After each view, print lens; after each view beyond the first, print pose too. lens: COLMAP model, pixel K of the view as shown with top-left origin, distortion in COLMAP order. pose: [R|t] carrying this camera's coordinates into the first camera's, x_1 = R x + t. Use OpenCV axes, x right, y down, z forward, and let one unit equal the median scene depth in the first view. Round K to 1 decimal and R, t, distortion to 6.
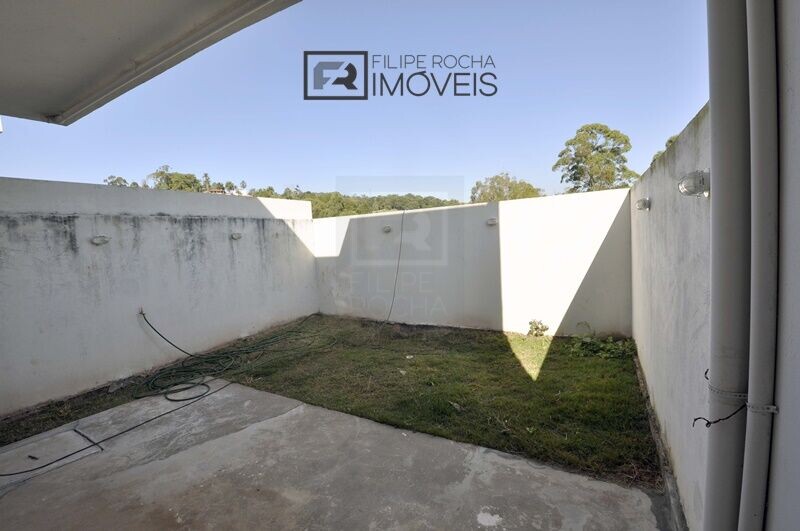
lens RADIAL K [[348.8, 0, 401.7], [0, 348.8, 262.0], [0, 0, 1]] dist [0.020845, -0.024158]
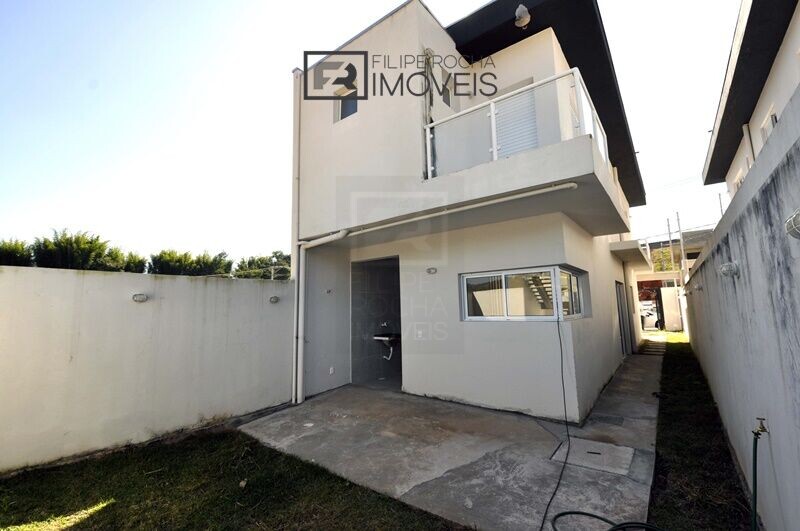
lens RADIAL K [[348.8, 0, 401.7], [0, 348.8, 262.0], [0, 0, 1]] dist [0.020845, -0.024158]
pose [[-0.985447, 0.100126, 0.137362, -0.555194], [0.091594, 0.993533, -0.067105, -0.115227], [-0.143192, -0.053546, -0.988245, 2.230075]]
